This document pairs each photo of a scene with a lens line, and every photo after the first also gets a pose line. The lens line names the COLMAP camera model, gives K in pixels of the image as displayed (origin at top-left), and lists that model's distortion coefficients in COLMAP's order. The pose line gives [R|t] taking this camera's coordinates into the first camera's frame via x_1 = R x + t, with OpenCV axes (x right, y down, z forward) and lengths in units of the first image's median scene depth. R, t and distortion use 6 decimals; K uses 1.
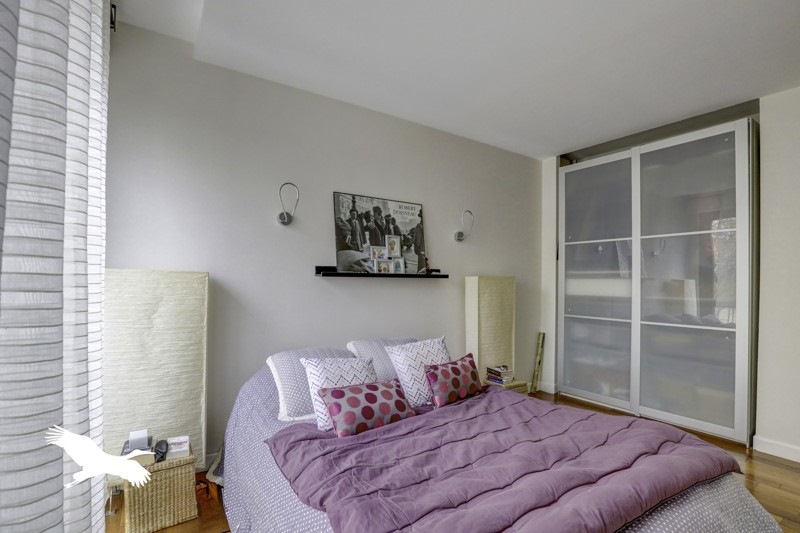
lens RADIAL K [[371.2, 0, 399.3], [0, 371.2, 273.4], [0, 0, 1]] dist [-0.001379, -0.000038]
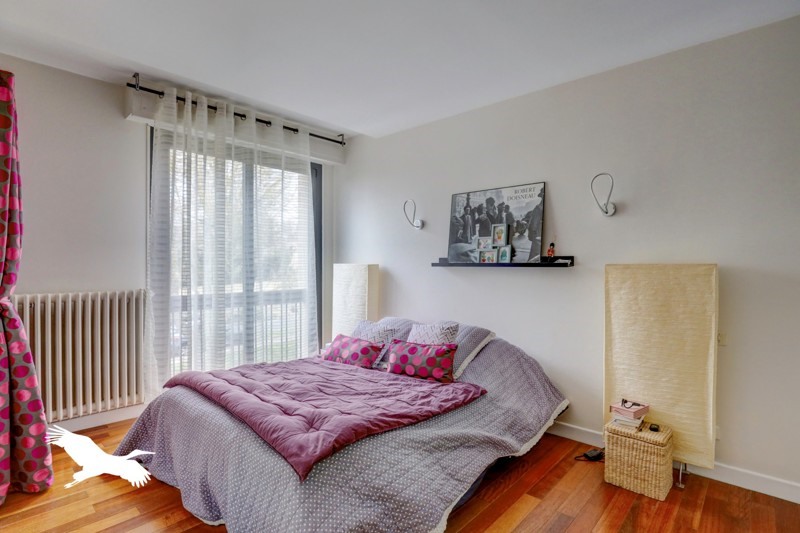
lens RADIAL K [[421.7, 0, 400.2], [0, 421.7, 267.9], [0, 0, 1]] dist [0.000809, 0.000084]
pose [[0.235539, -0.009080, -0.971823, 1.025465], [0.009606, 0.999929, -0.007015, 0.019804], [0.971817, -0.007683, 0.235609, 0.490310]]
